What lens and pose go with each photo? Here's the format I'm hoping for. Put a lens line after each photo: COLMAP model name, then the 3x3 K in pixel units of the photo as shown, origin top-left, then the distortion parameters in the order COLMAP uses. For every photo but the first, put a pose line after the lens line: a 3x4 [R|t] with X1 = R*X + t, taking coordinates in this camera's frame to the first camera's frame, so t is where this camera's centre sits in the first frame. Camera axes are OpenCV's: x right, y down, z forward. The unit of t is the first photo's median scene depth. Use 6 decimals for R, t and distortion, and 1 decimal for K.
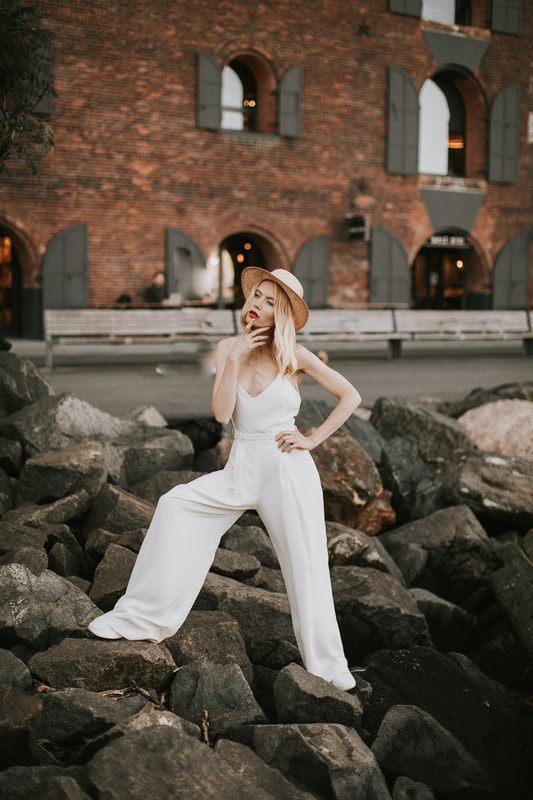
lens RADIAL K [[1151.9, 0, 266.5], [0, 1151.9, 400.0], [0, 0, 1]] dist [-0.028097, -0.121305]
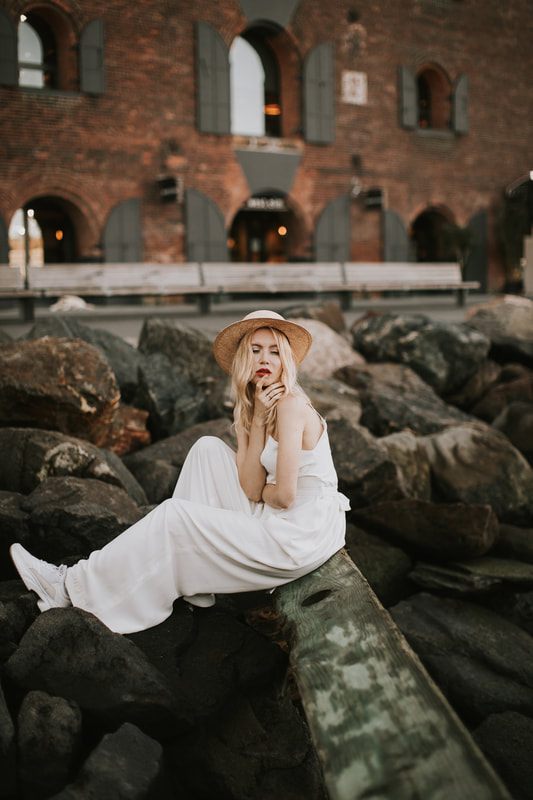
lens RADIAL K [[1151.9, 0, 266.5], [0, 1151.9, 400.0], [0, 0, 1]] dist [-0.028097, -0.121305]
pose [[0.990920, -0.043986, 0.127057, 0.086882], [0.043640, 0.999032, 0.005506, 0.069669], [-0.127177, 0.000089, 0.991880, 0.121249]]
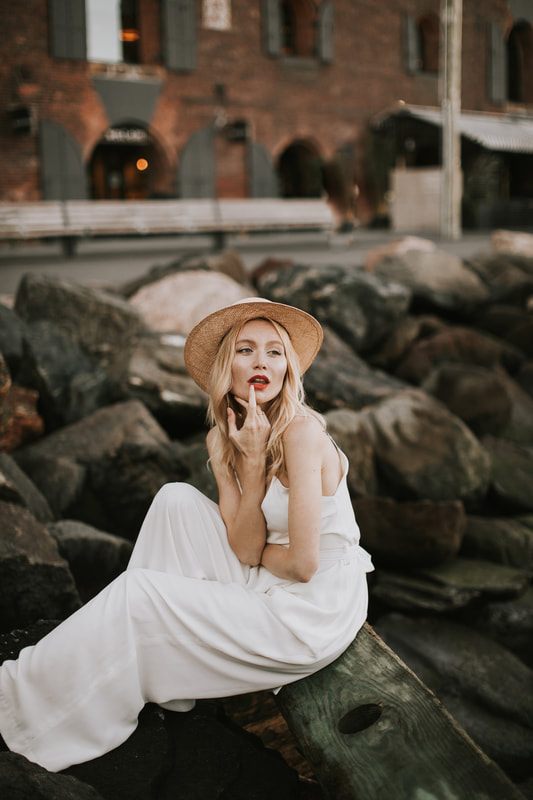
lens RADIAL K [[1151.9, 0, 266.5], [0, 1151.9, 400.0], [0, 0, 1]] dist [-0.028097, -0.121305]
pose [[0.964999, -0.076964, 0.250706, 0.065183], [0.061150, 0.995651, 0.070279, 0.042325], [-0.255024, -0.052489, 0.965509, 0.257758]]
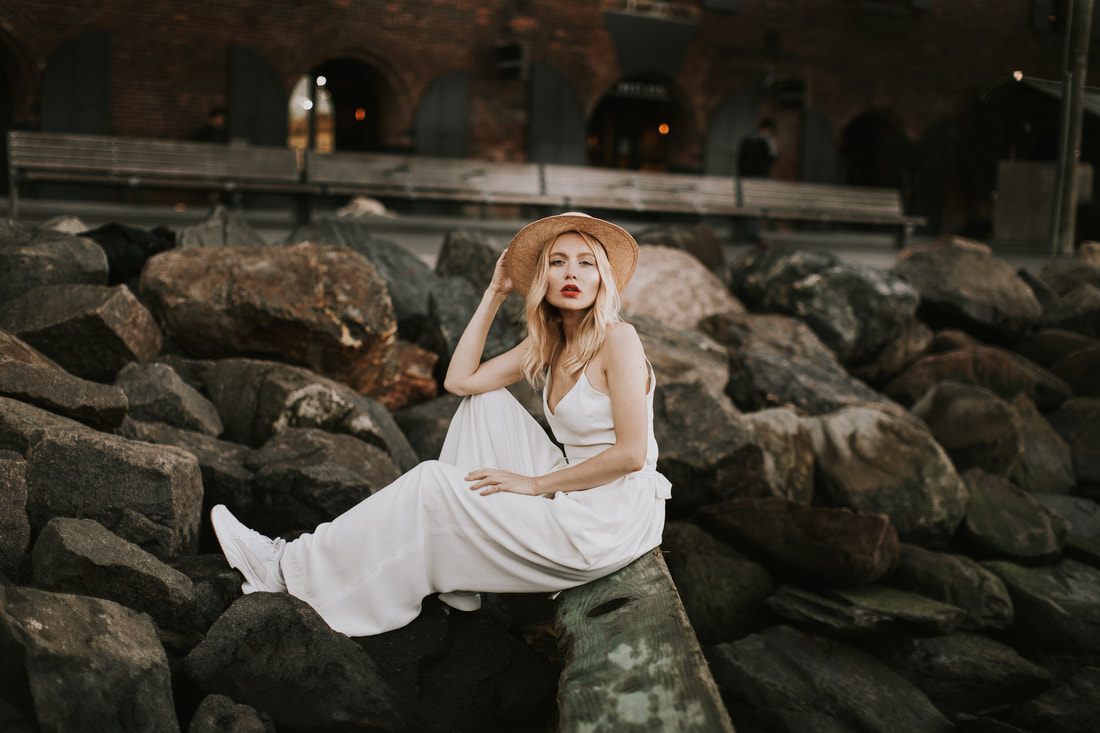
lens RADIAL K [[1583.9, 0, 550.0], [0, 1583.9, 366.5], [0, 0, 1]] dist [-0.028097, -0.121305]
pose [[0.996731, 0.029862, 0.075066, 0.104746], [-0.030651, 0.999486, 0.009384, 0.075985], [-0.074748, -0.011655, 0.997134, 0.110053]]
